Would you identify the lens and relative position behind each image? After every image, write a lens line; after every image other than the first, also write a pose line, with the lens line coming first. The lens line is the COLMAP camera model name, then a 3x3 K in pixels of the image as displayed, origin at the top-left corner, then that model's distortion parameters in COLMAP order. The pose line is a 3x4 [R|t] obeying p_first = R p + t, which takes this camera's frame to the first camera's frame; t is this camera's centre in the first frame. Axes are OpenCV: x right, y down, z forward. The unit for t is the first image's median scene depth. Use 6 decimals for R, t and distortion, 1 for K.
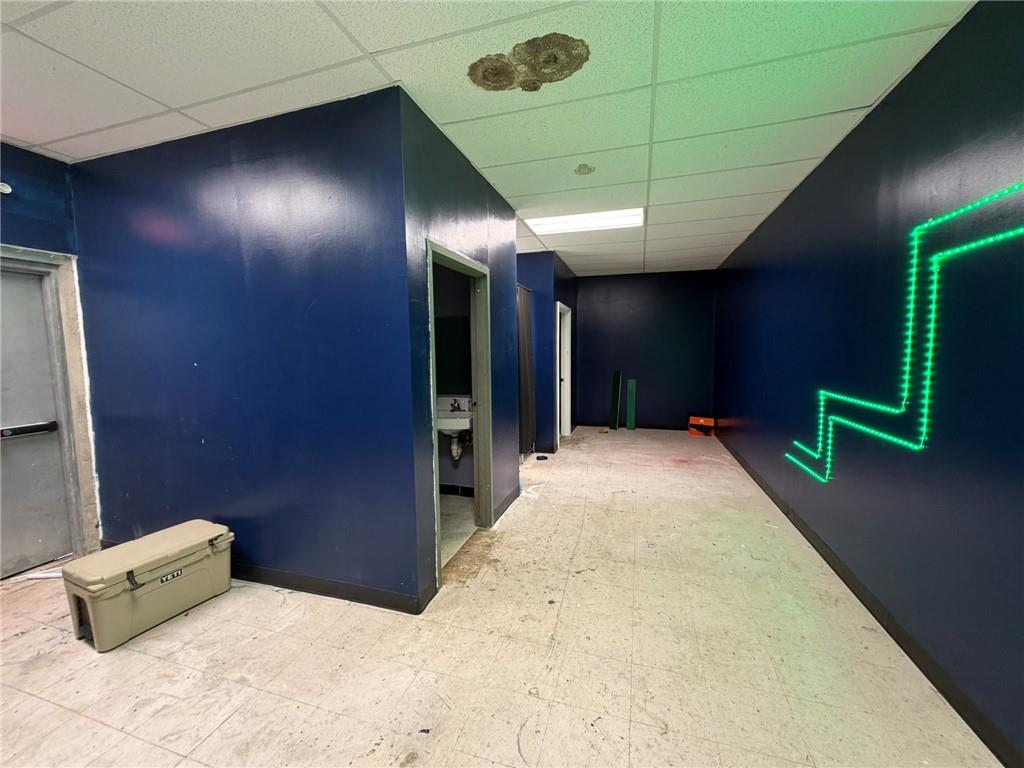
lens RADIAL K [[408.5, 0, 508.2], [0, 408.5, 384.2], [0, 0, 1]] dist [0.000852, 0.000037]
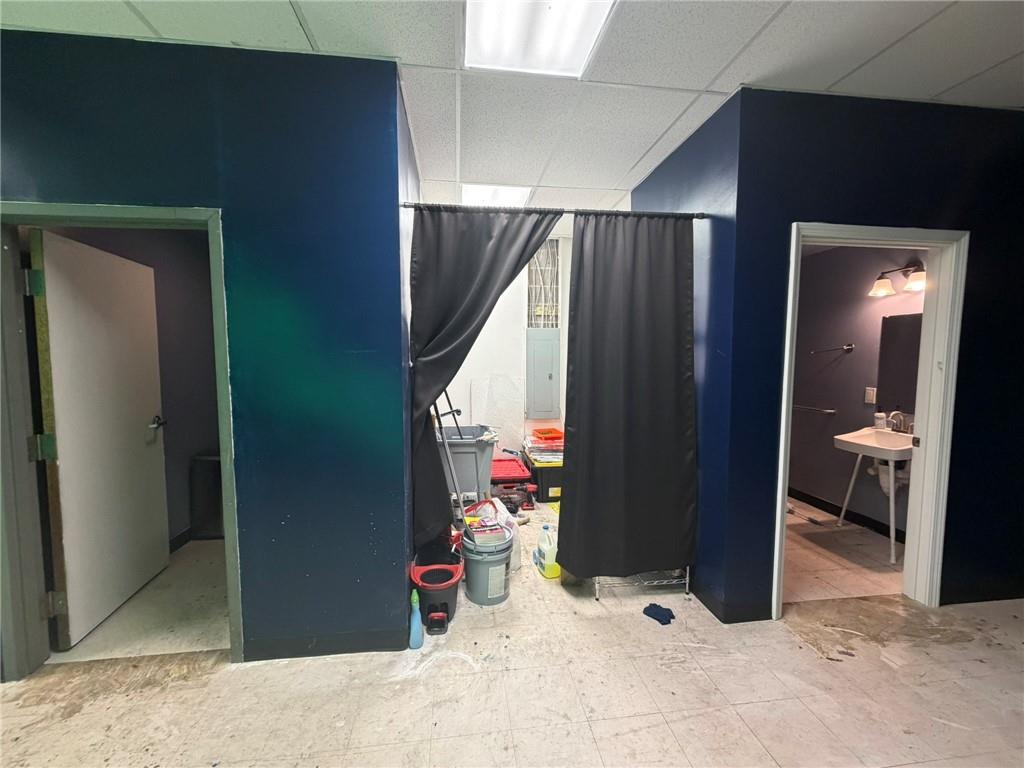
lens RADIAL K [[408.5, 0, 508.2], [0, 408.5, 384.2], [0, 0, 1]] dist [0.000852, 0.000037]
pose [[0.422580, 0.073464, -0.903343, 0.697341], [-0.081492, 0.995752, 0.042858, -0.107229], [0.902655, 0.055504, 0.426771, 1.233693]]
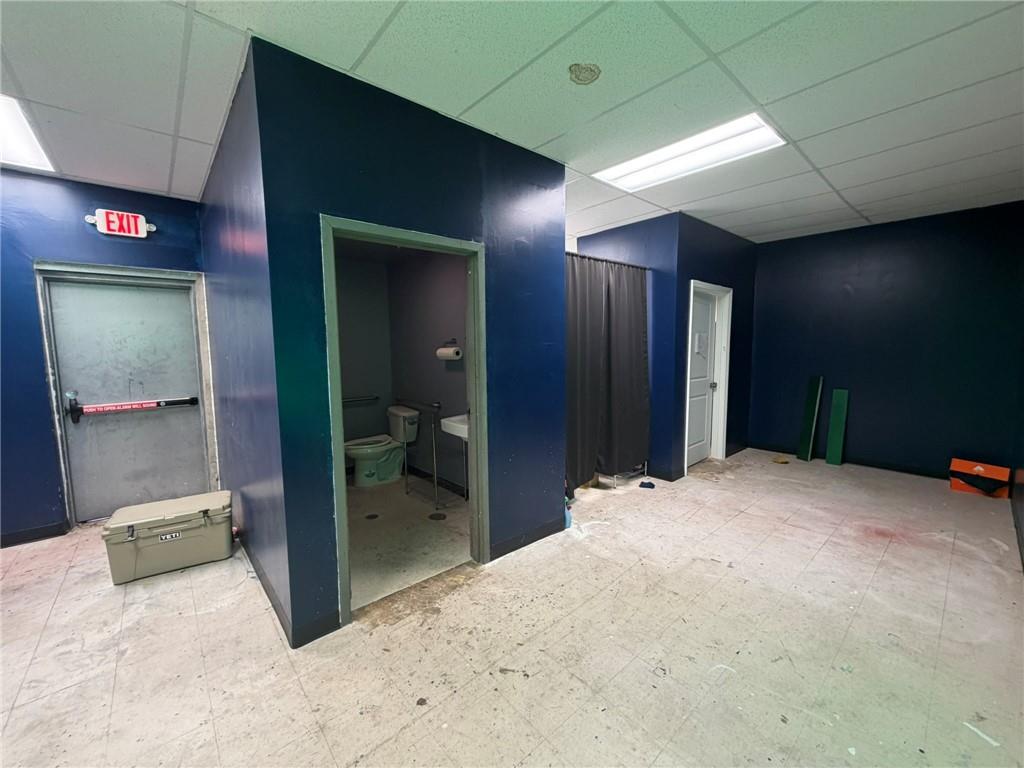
lens RADIAL K [[408.5, 0, 508.2], [0, 408.5, 384.2], [0, 0, 1]] dist [0.000852, 0.000037]
pose [[0.853614, 0.053270, -0.518175, 0.458968], [-0.044470, 0.998578, 0.029398, -0.037792], [0.519004, -0.002051, 0.854769, 0.375687]]
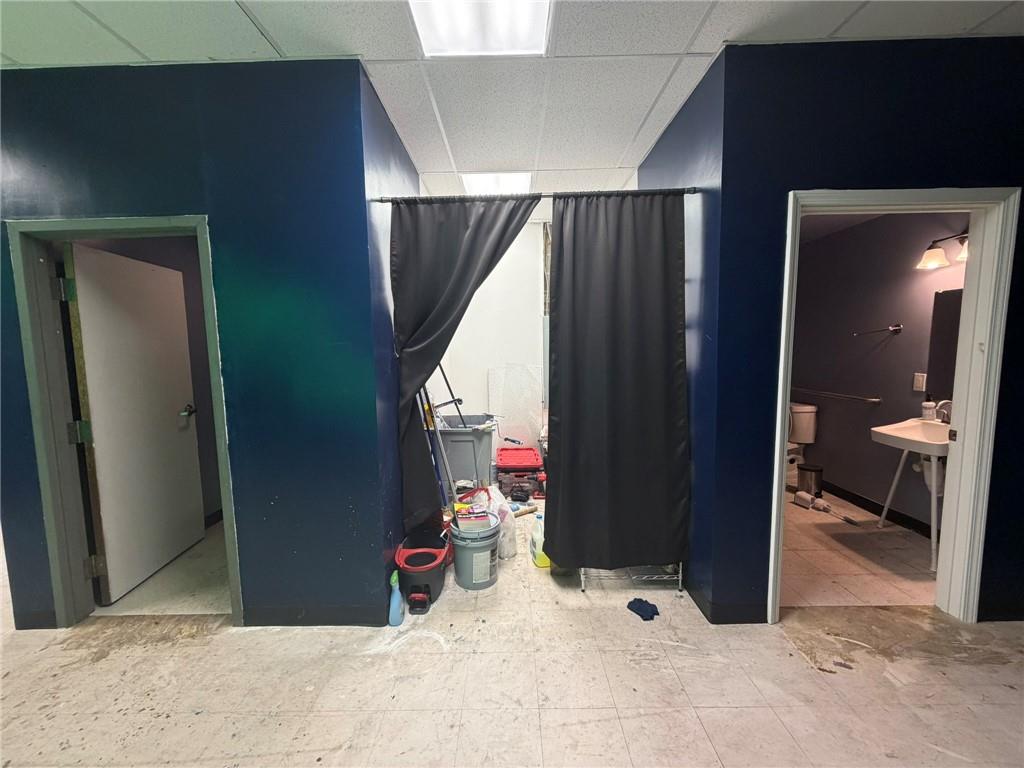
lens RADIAL K [[408.5, 0, 508.2], [0, 408.5, 384.2], [0, 0, 1]] dist [0.000852, 0.000037]
pose [[0.299885, 0.095887, -0.949144, 0.748906], [-0.065743, 0.994648, 0.079712, -0.118597], [0.951707, 0.038495, 0.304584, 1.365307]]
